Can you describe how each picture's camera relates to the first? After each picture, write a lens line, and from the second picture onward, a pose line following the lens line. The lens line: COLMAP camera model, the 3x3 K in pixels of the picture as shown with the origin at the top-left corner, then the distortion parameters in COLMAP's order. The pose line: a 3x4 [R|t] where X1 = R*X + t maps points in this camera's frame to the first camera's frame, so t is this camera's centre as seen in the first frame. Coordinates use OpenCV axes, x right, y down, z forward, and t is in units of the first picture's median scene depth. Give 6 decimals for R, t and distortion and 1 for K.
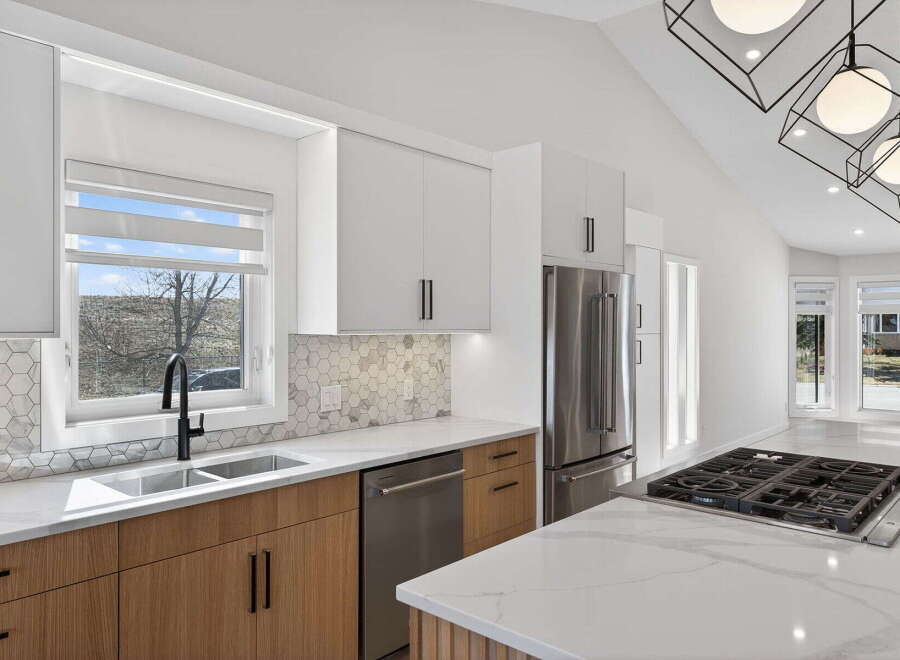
lens RADIAL K [[654.5, 0, 454.0], [0, 654.5, 327.3], [0, 0, 1]] dist [0.014558, -0.014963]
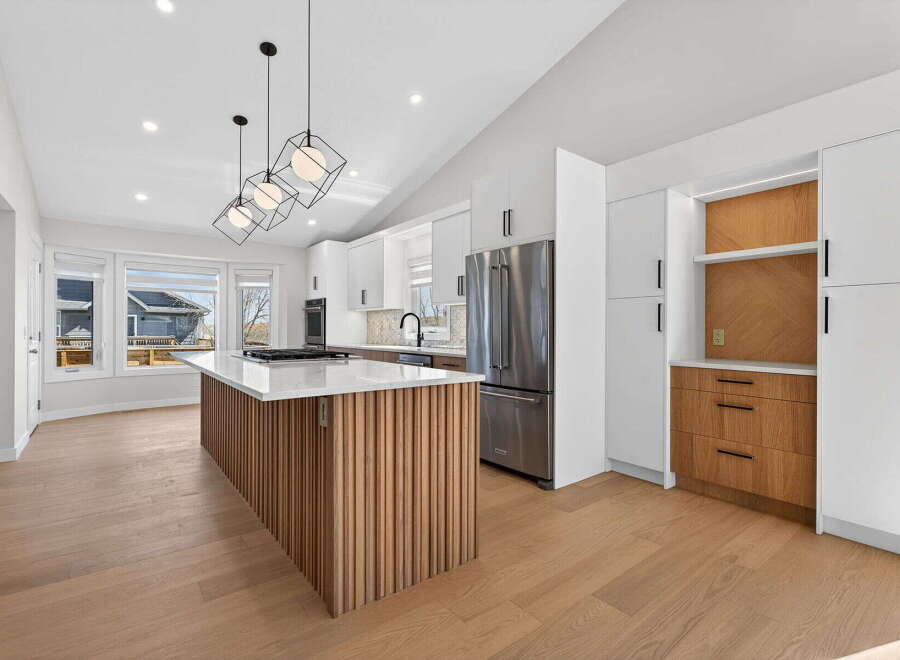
lens RADIAL K [[439.5, 0, 455.0], [0, 439.5, 330.7], [0, 0, 1]] dist [-0.000576, 0.000503]
pose [[-0.165851, -0.004013, -0.986143, 1.412307], [-0.013611, 0.999906, -0.001780, 0.108904], [0.986057, 0.013127, -0.165890, 1.317977]]
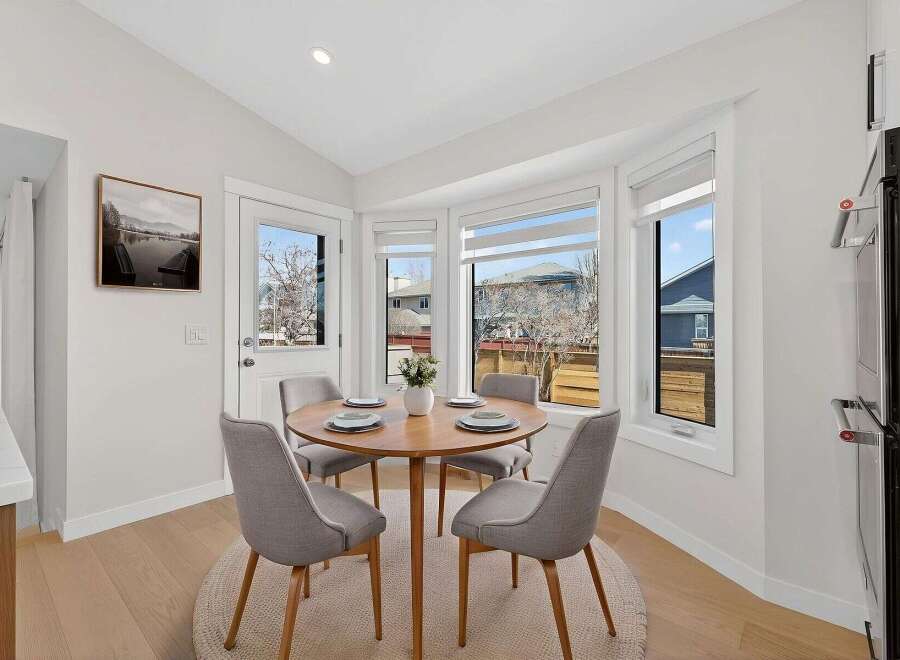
lens RADIAL K [[419.3, 0, 450.0], [0, 419.3, 326.1], [0, 0, 1]] dist [0.005045, 0.000353]
pose [[-0.999745, -0.008730, -0.020830, -0.229712], [-0.008731, 0.999962, -0.000030, 0.105717], [0.020830, 0.000152, -0.999783, 0.655836]]
